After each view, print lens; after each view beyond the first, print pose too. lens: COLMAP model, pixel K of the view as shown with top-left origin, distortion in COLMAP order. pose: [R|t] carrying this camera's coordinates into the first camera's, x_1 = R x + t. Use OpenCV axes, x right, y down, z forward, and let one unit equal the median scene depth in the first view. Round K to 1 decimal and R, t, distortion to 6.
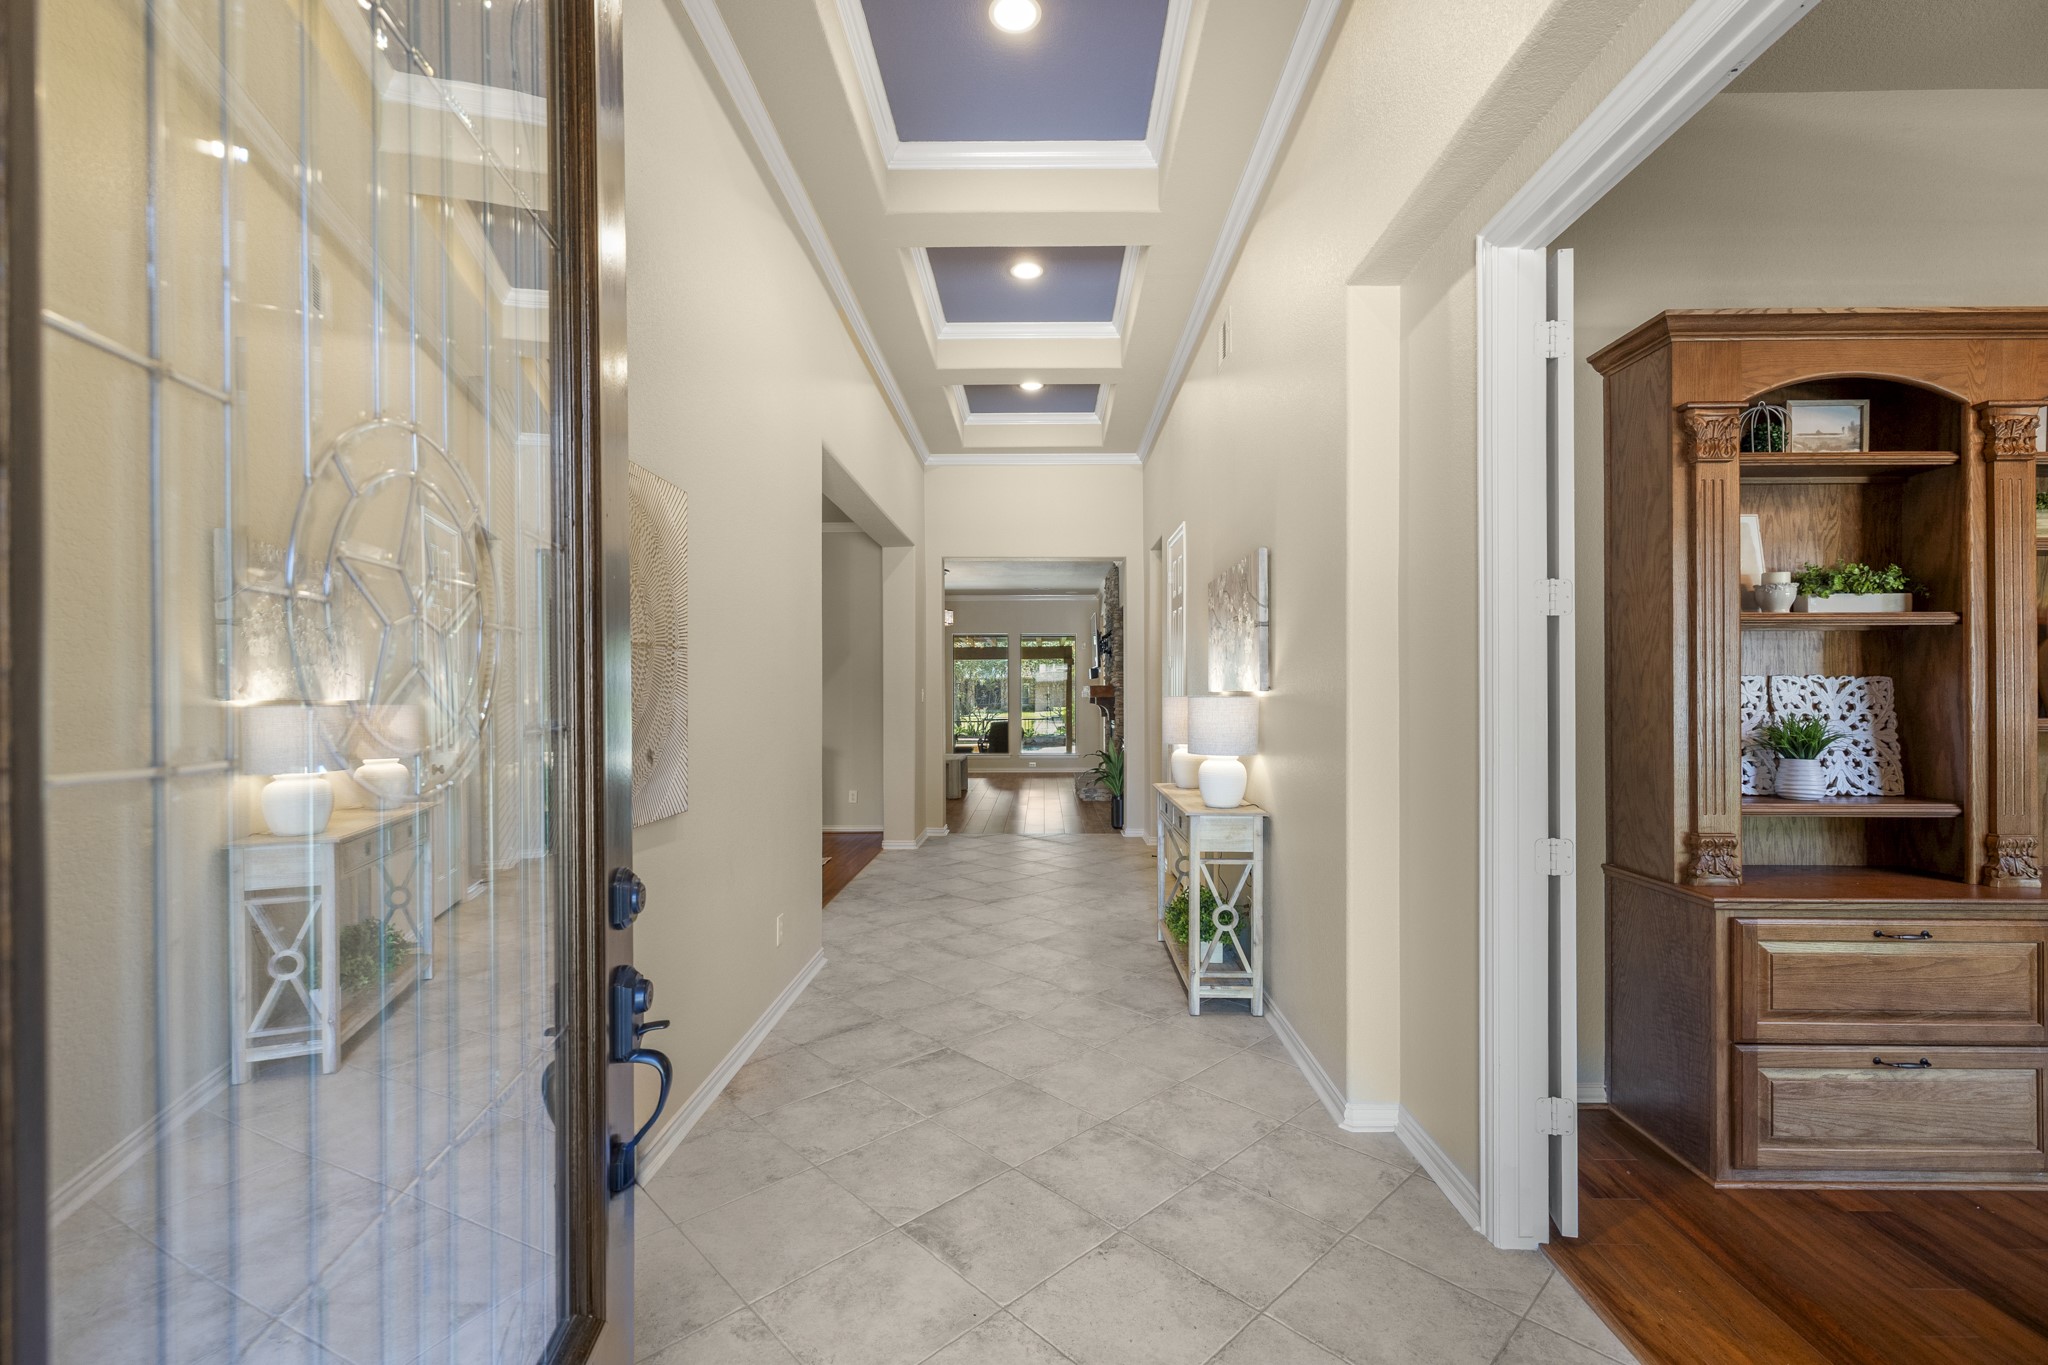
lens RADIAL K [[870.1, 0, 1029.9], [0, 870.1, 689.5], [0, 0, 1]] dist [-0.007411, 0.000370]
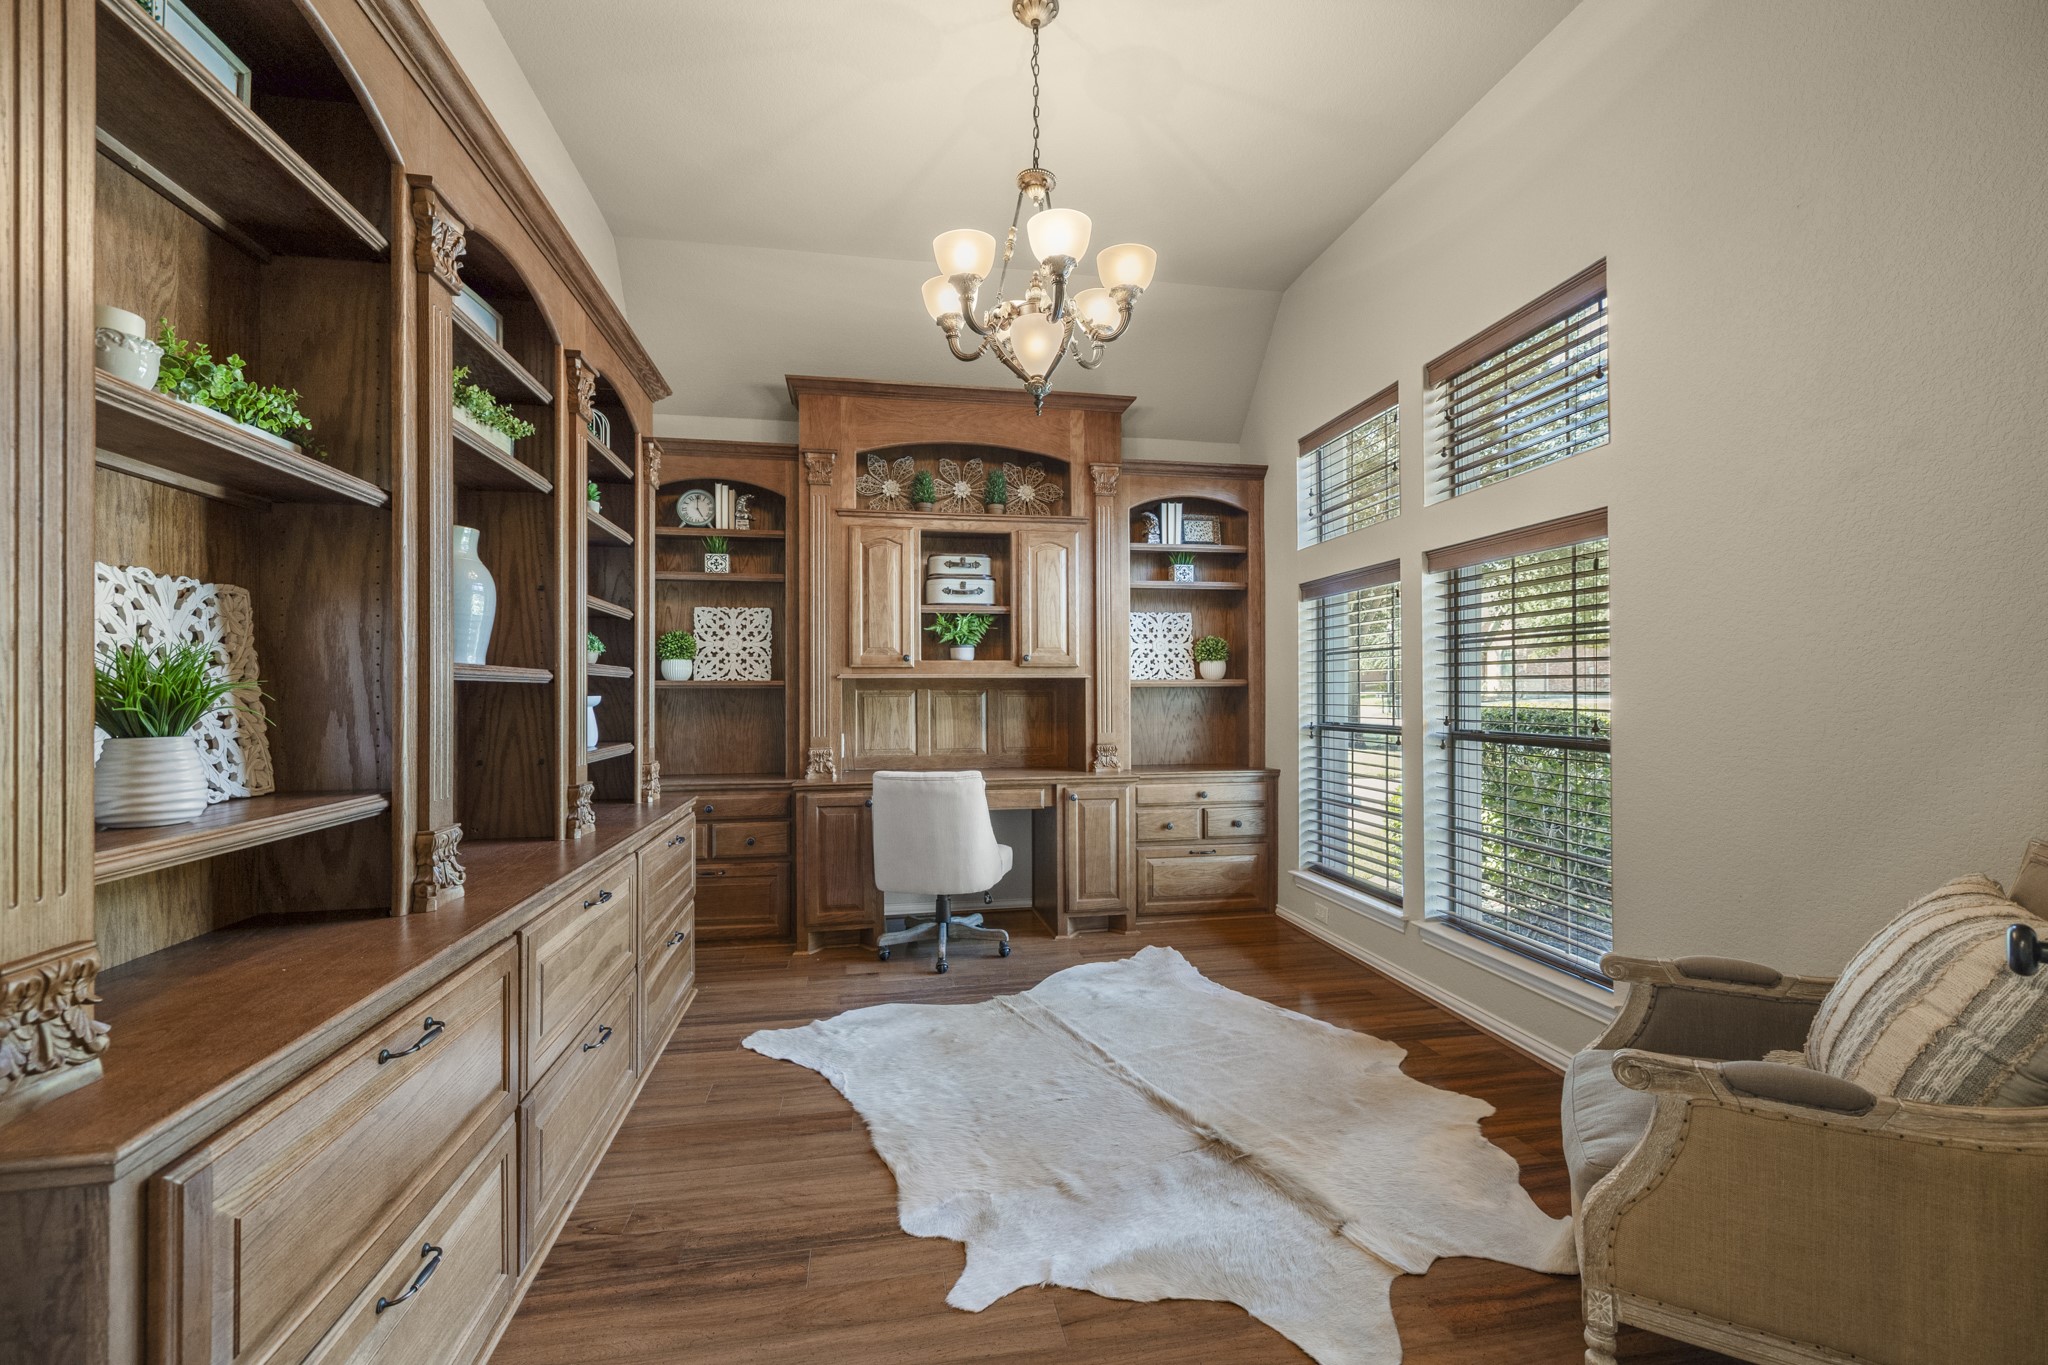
lens RADIAL K [[870.1, 0, 1028.5], [0, 870.1, 684.4], [0, 0, 1]] dist [-0.007411, 0.000370]
pose [[-0.199199, 0.010658, 0.979901, 0.337627], [0.004085, 0.999941, -0.010046, 0.057208], [-0.979951, 0.002002, -0.199231, 0.615449]]
